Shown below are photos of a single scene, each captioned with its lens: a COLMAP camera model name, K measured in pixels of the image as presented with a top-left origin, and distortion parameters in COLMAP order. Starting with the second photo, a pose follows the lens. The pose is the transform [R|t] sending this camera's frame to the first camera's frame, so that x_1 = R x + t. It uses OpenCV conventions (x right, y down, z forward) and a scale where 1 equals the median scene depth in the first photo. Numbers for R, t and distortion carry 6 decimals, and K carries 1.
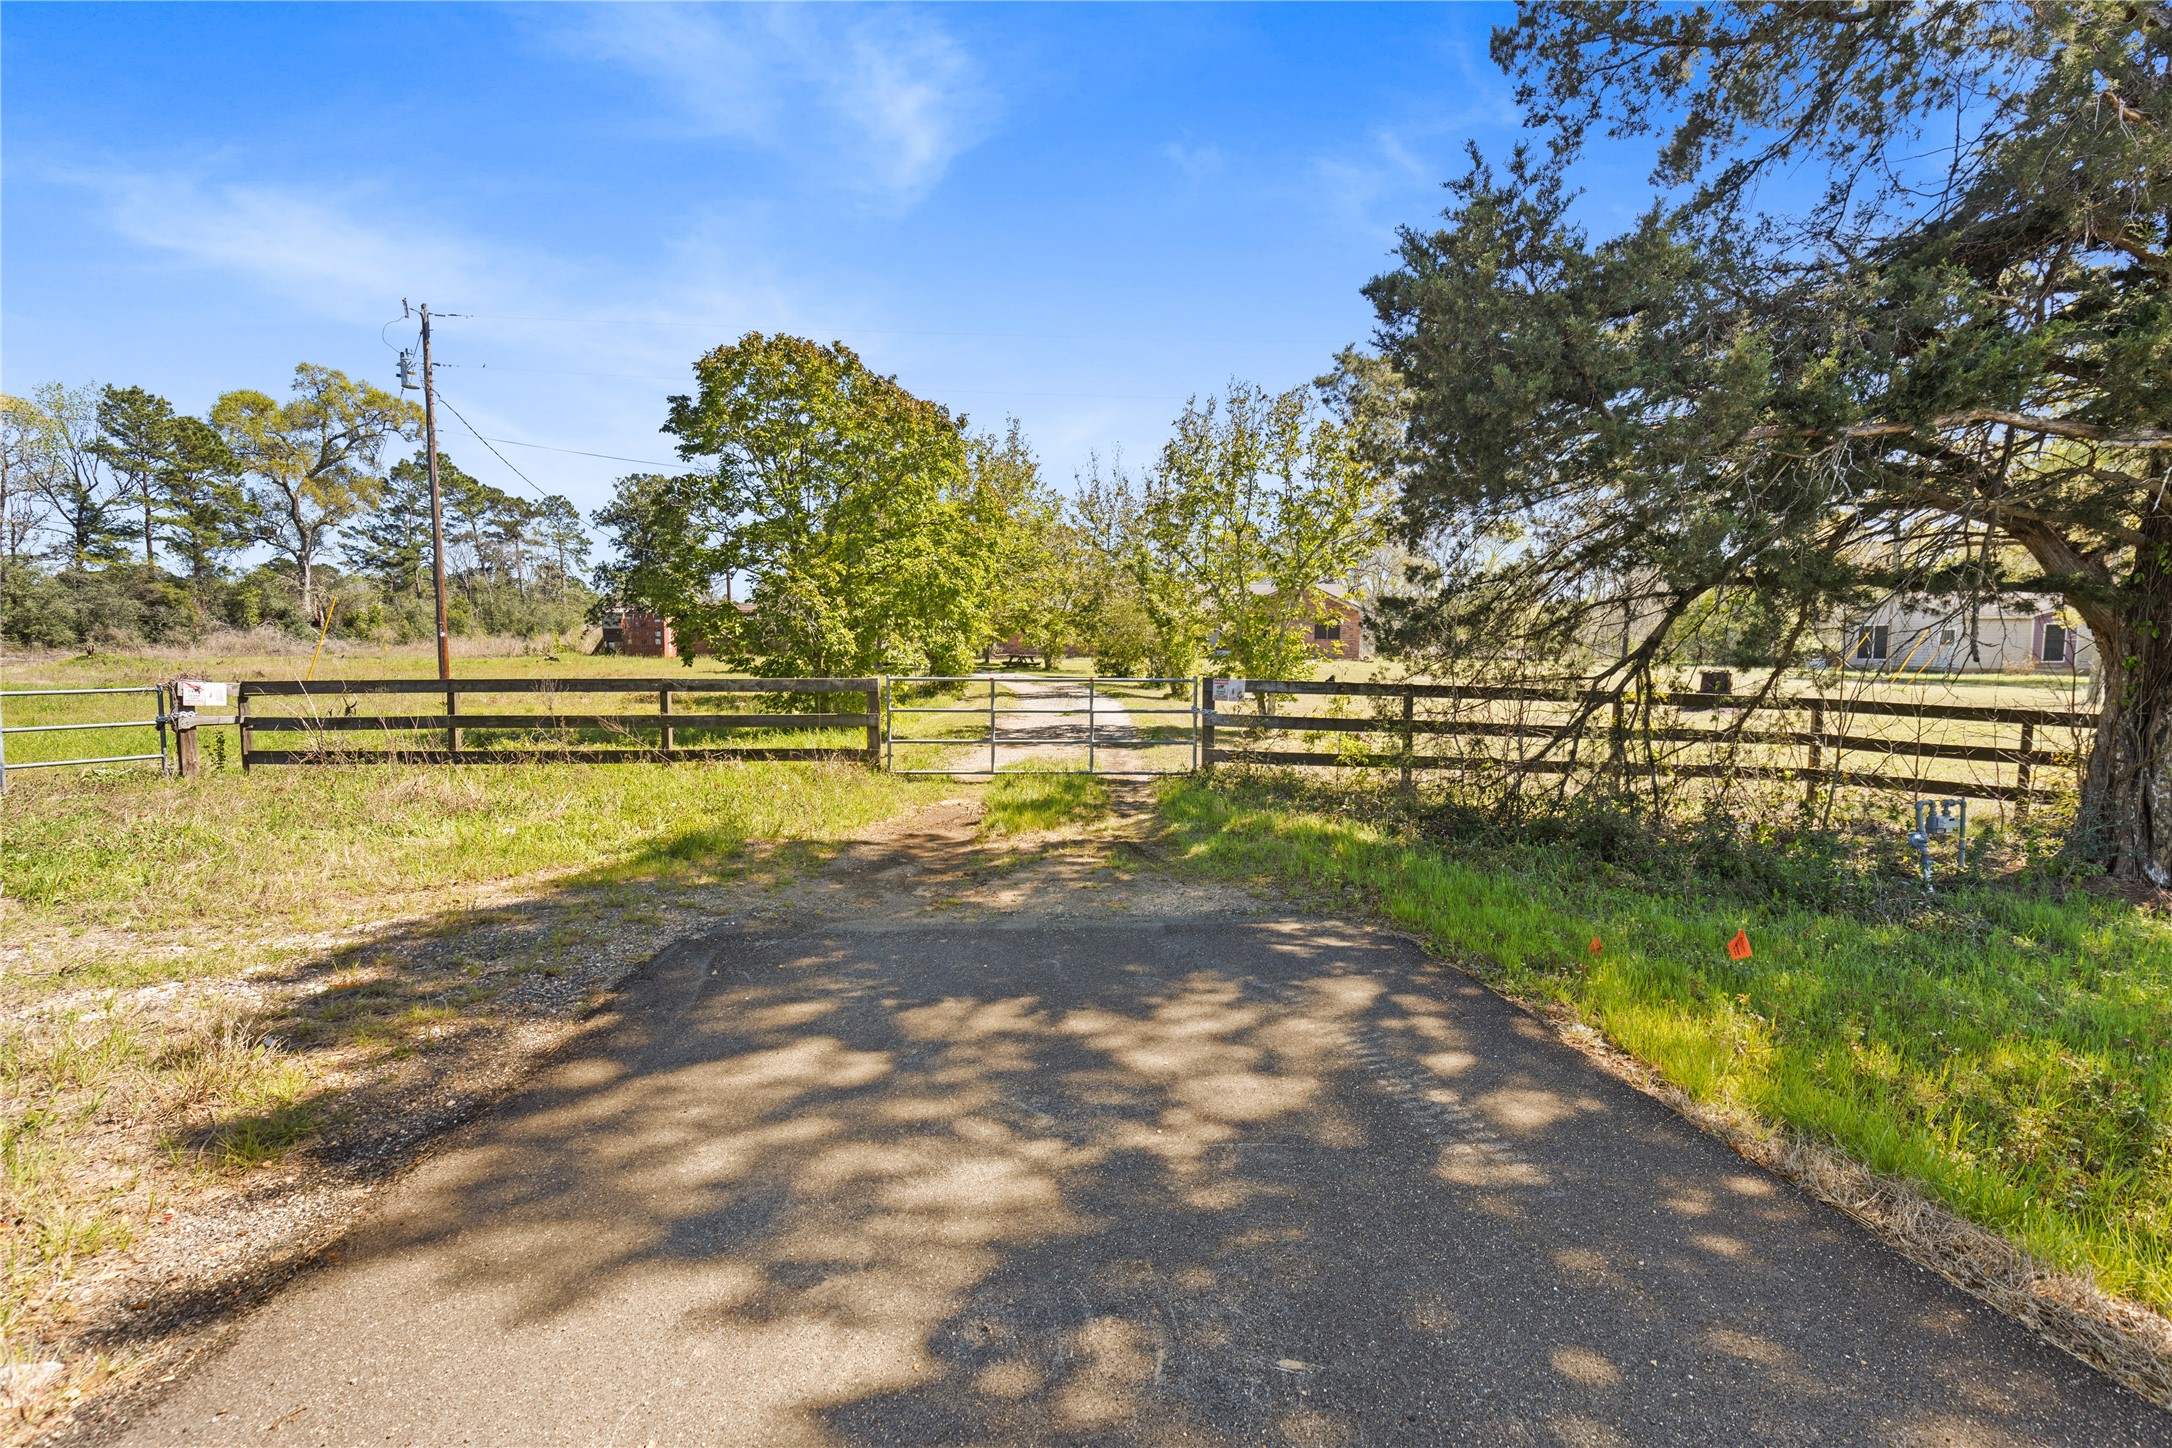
lens RADIAL K [[977.7, 0, 1086.0], [0, 977.7, 724.0], [0, 0, 1]] dist [0.002513, -0.000062]
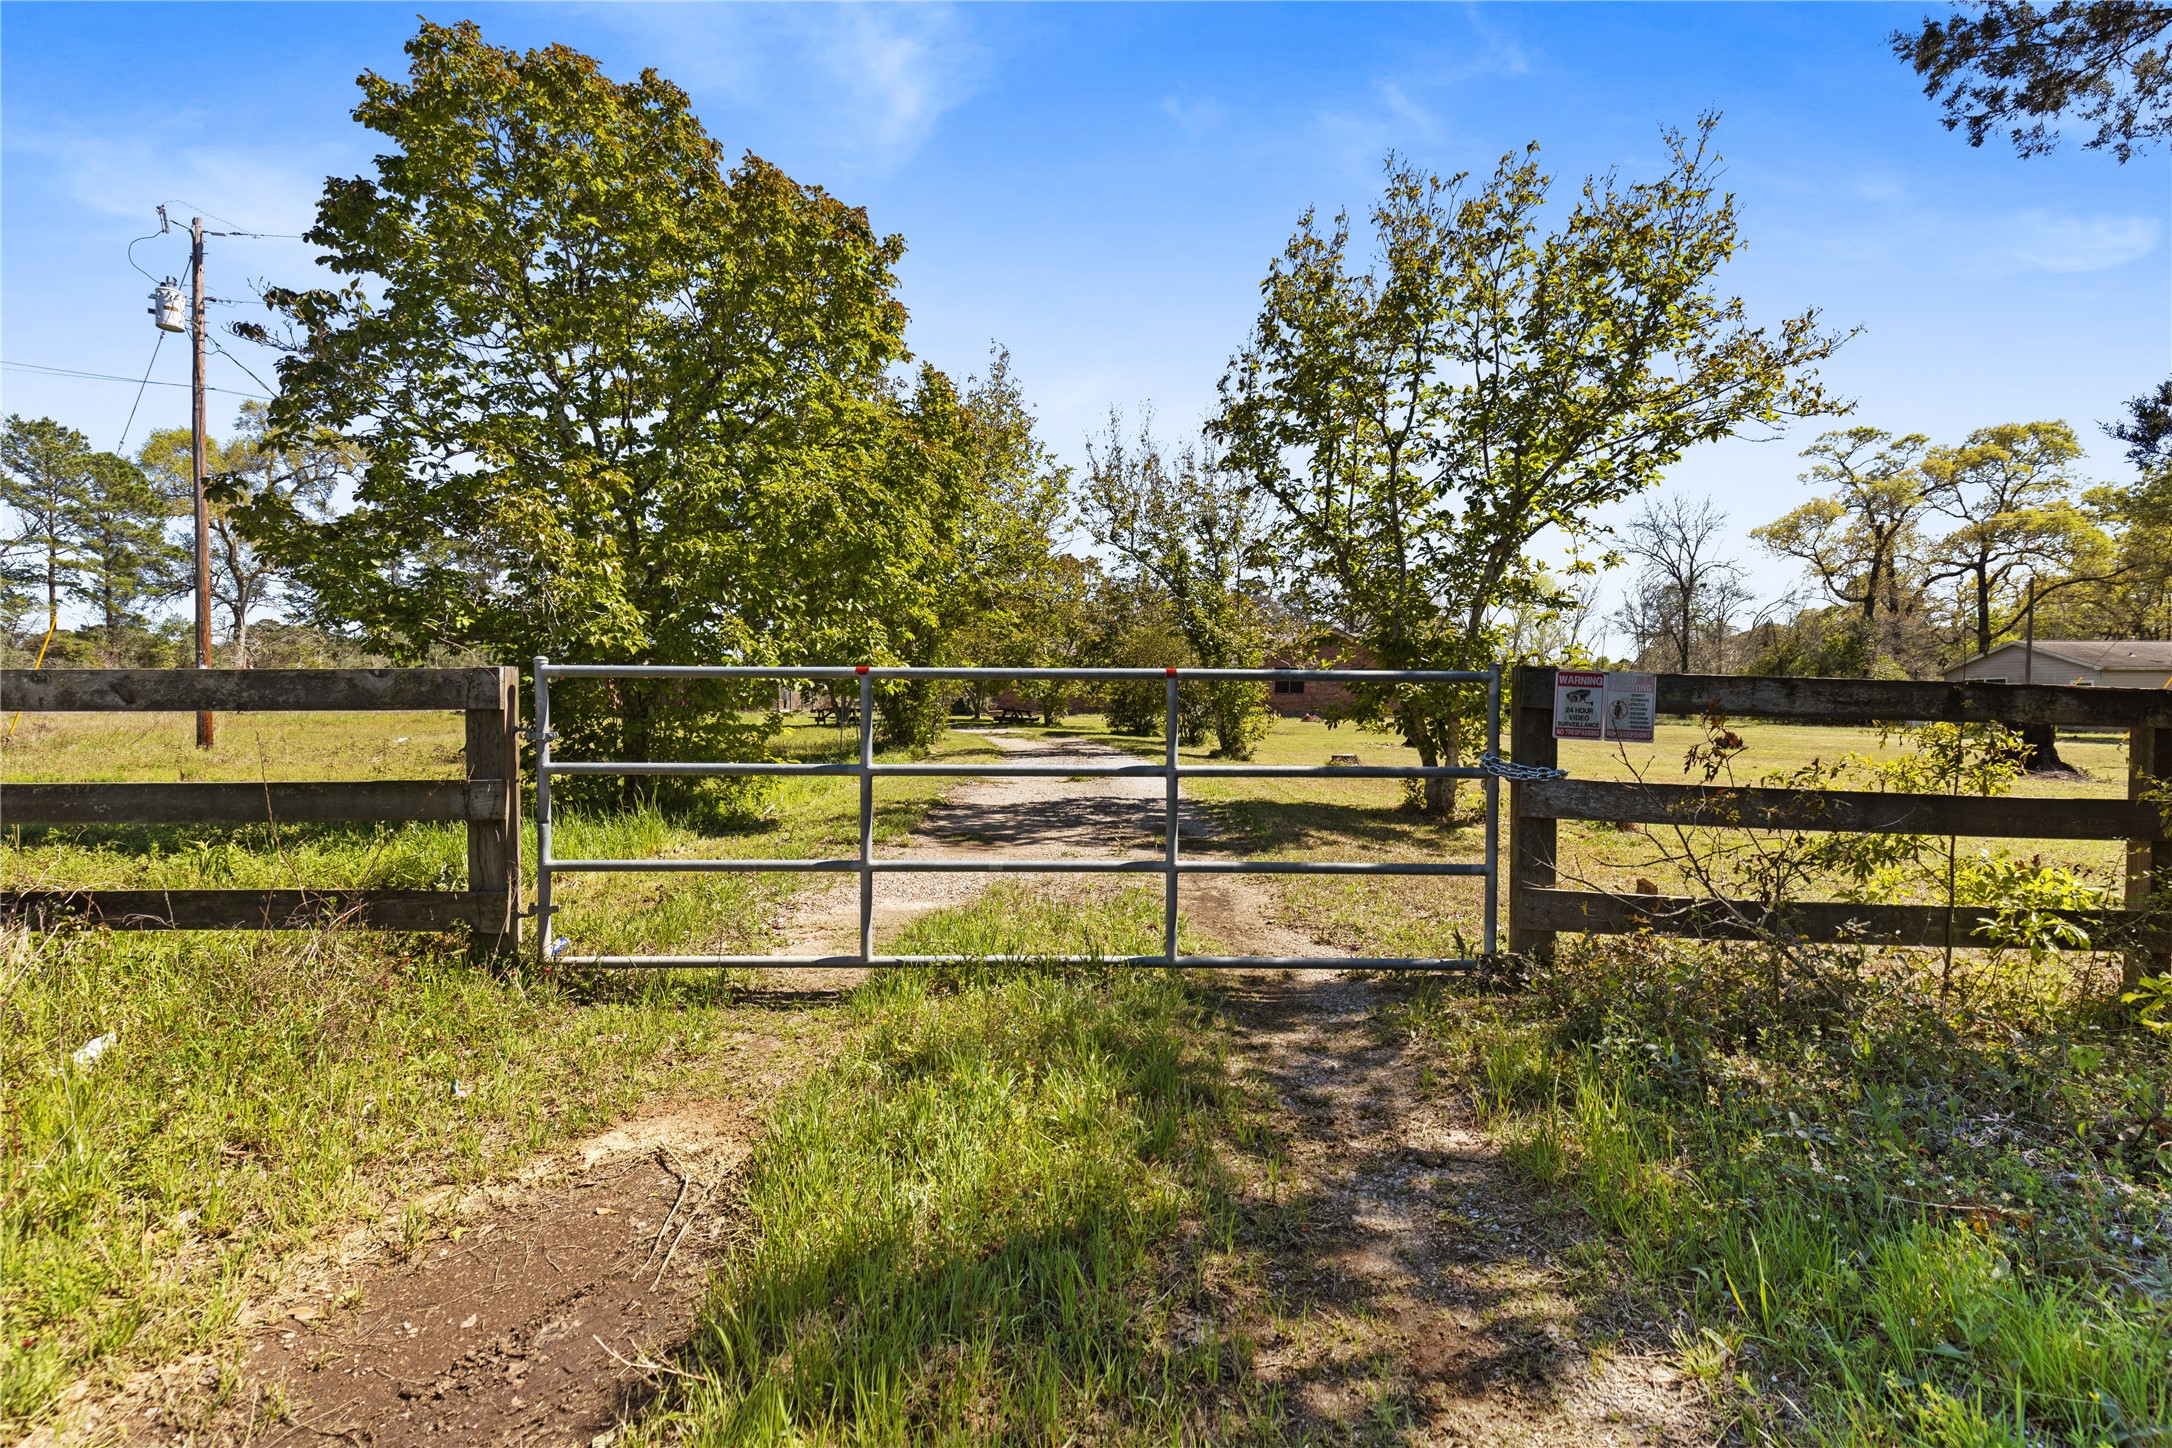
lens RADIAL K [[977.7, 0, 1086.0], [0, 977.7, 724.0], [0, 0, 1]] dist [0.002513, -0.000062]
pose [[0.999999, 0.000279, -0.001235, -0.006165], [-0.000360, 0.997800, -0.066302, -0.001963], [0.001214, 0.066303, 0.997799, 0.181873]]
